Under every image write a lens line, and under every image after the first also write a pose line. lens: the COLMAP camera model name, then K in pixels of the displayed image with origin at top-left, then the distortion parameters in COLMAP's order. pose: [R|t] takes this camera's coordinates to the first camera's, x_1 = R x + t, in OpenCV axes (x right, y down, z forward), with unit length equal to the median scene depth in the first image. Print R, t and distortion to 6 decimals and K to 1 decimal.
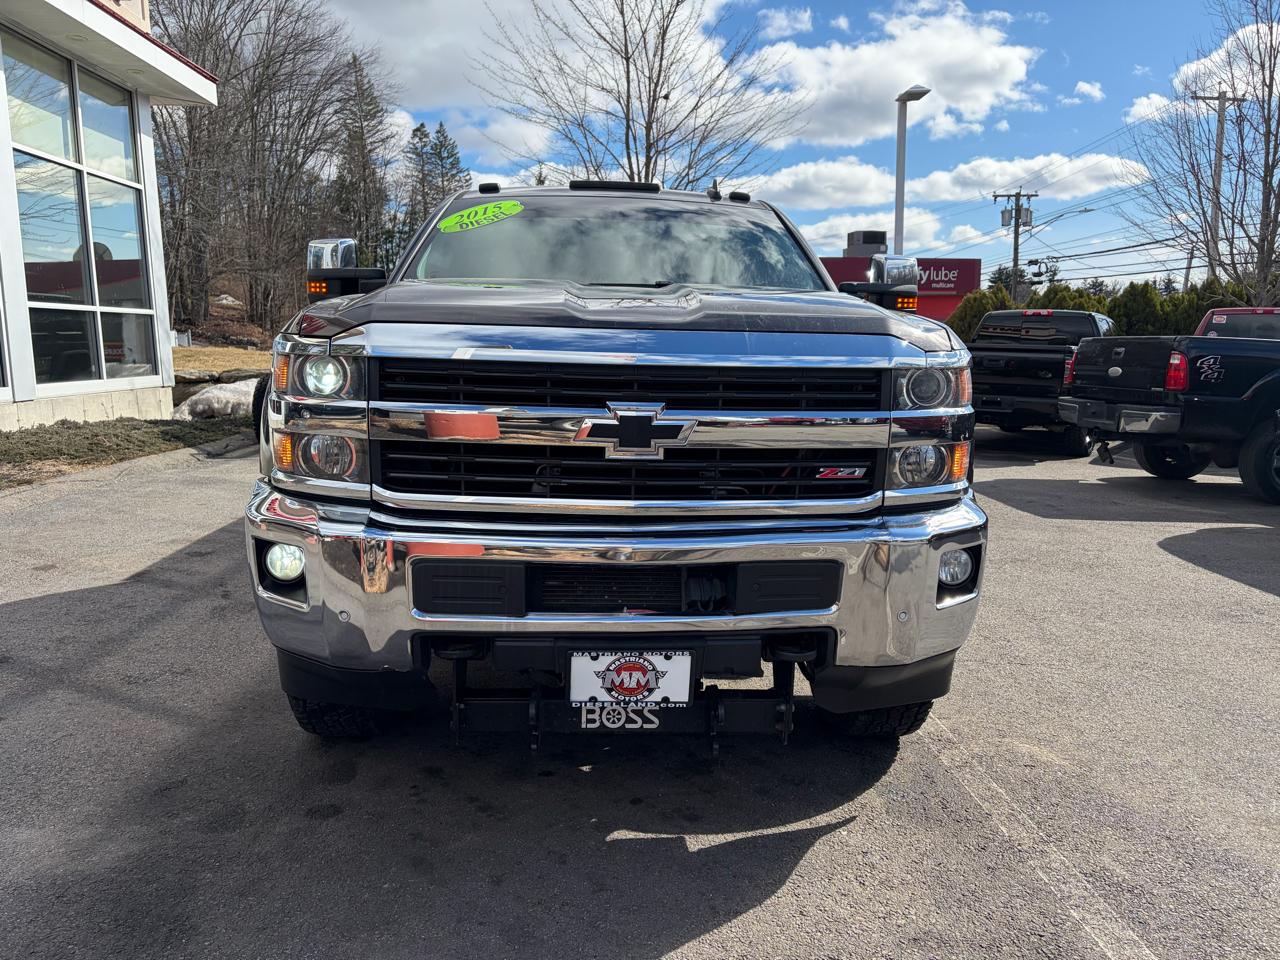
lens RADIAL K [[963.5, 0, 649.0], [0, 963.5, 470.6], [0, 0, 1]] dist [0.054648, -0.057824]
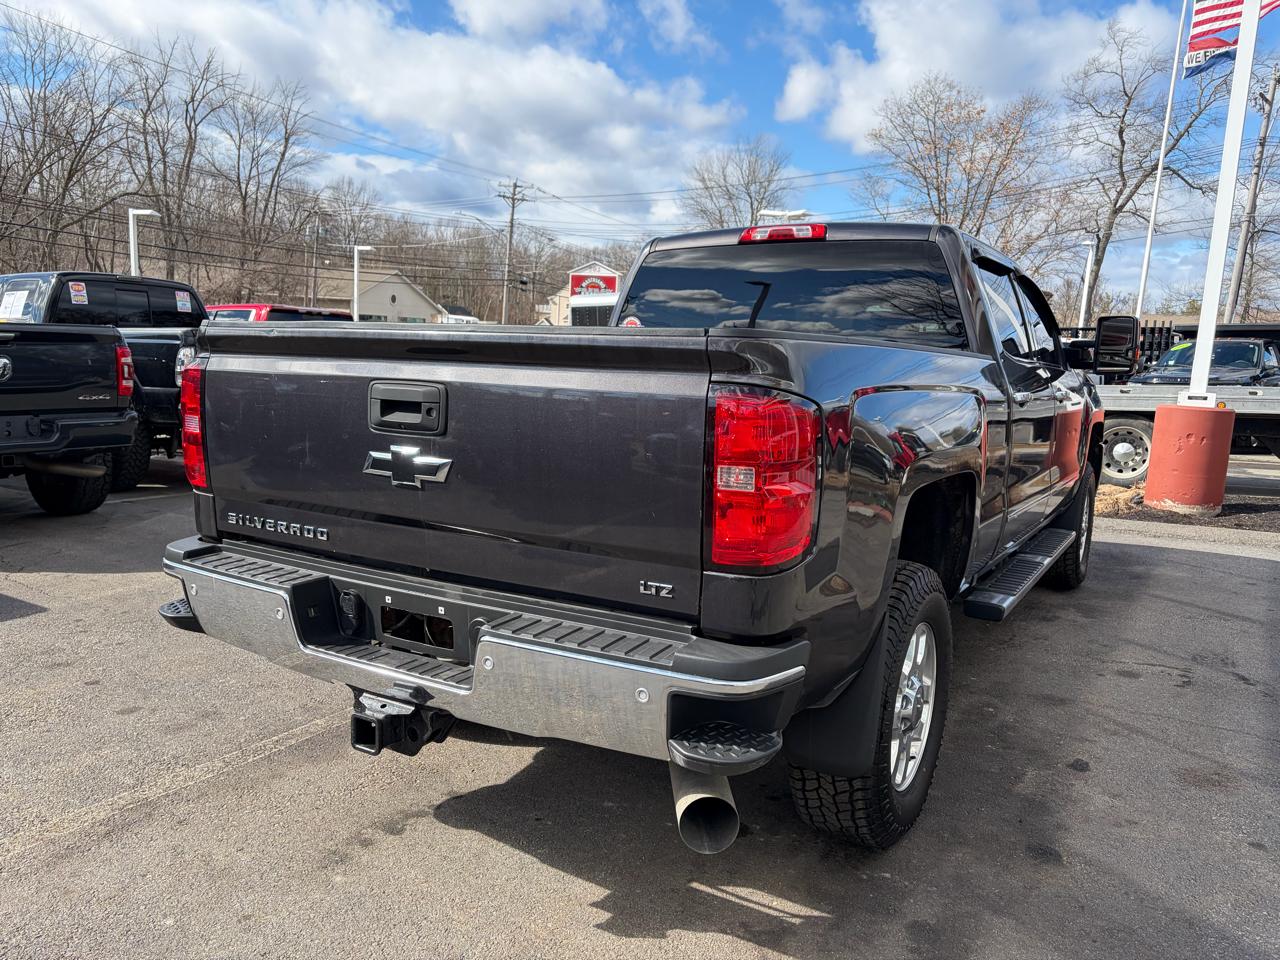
lens RADIAL K [[963.5, 0, 638.3], [0, 963.5, 502.2], [0, 0, 1]] dist [0.054648, -0.057824]
pose [[-0.820745, -0.132821, 0.555641, -0.769903], [0.029653, 0.961383, 0.273611, -0.522850], [-0.570525, 0.241041, -0.785112, 3.420119]]
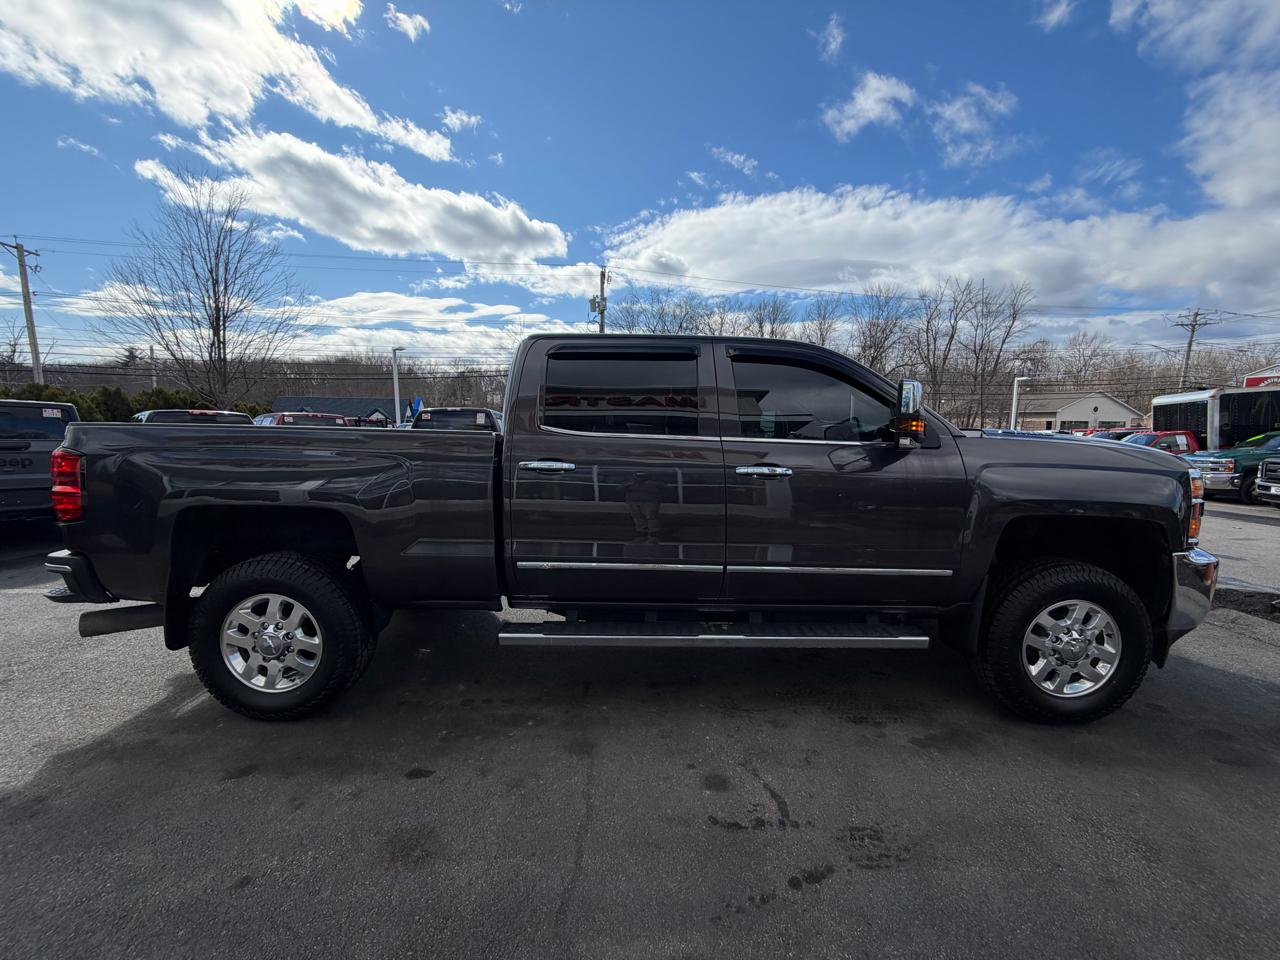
lens RADIAL K [[509.2, 0, 636.6], [0, 509.2, 468.6], [0, 0, 1]] dist [-0.002415, 0.000421]
pose [[0.055863, -0.086505, 0.994684, -1.285028], [0.125949, 0.988892, 0.078927, -0.319379], [-0.990463, 0.120870, 0.066137, 1.791077]]
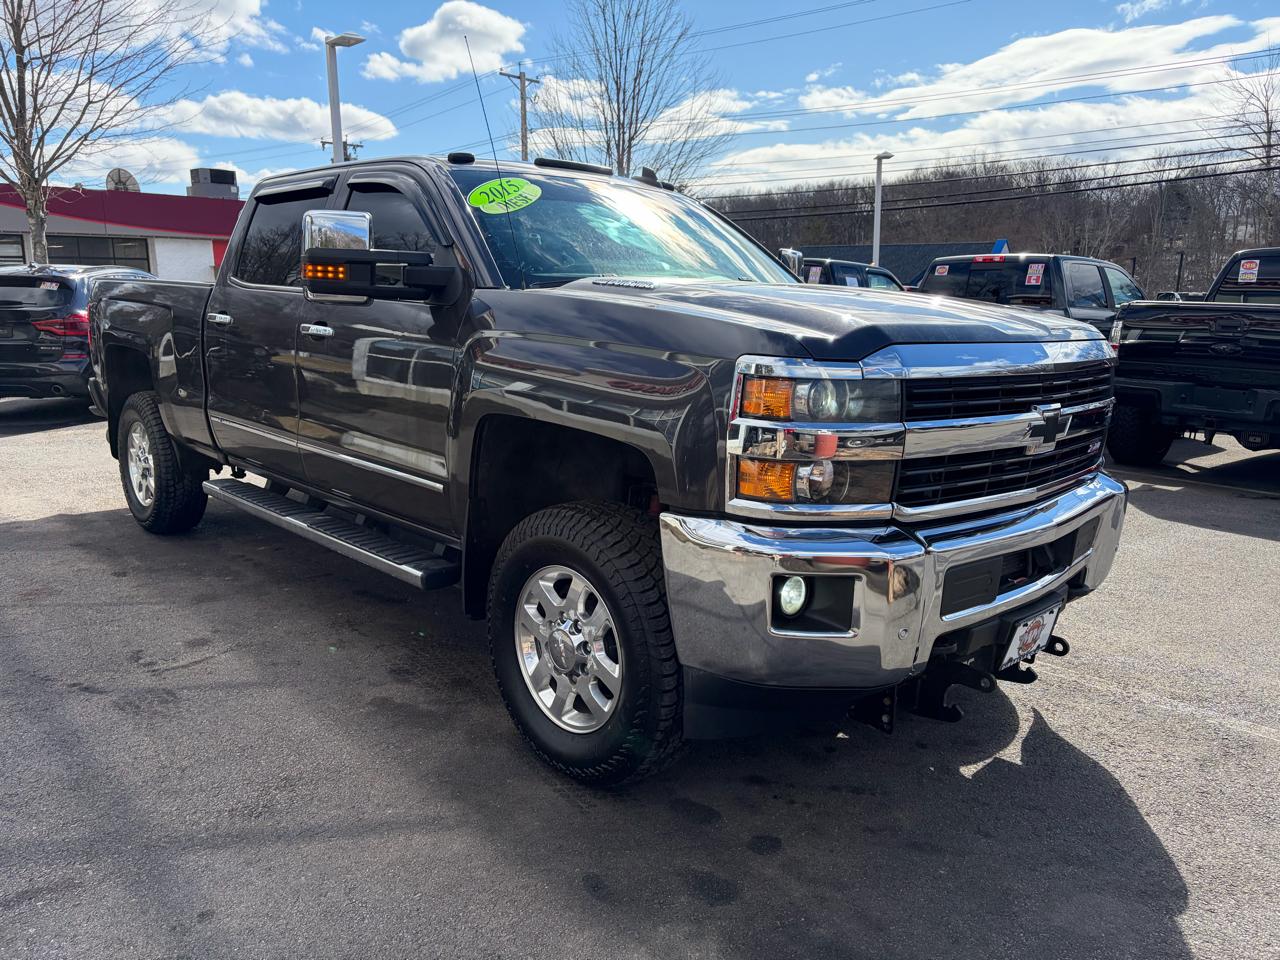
lens RADIAL K [[963.5, 0, 631.9], [0, 963.5, 470.1], [0, 0, 1]] dist [0.054648, -0.057824]
pose [[0.776729, -0.113320, 0.619557, -0.930734], [0.078947, 0.993440, 0.082731, -0.104328], [-0.624867, -0.015348, 0.780580, 0.309439]]
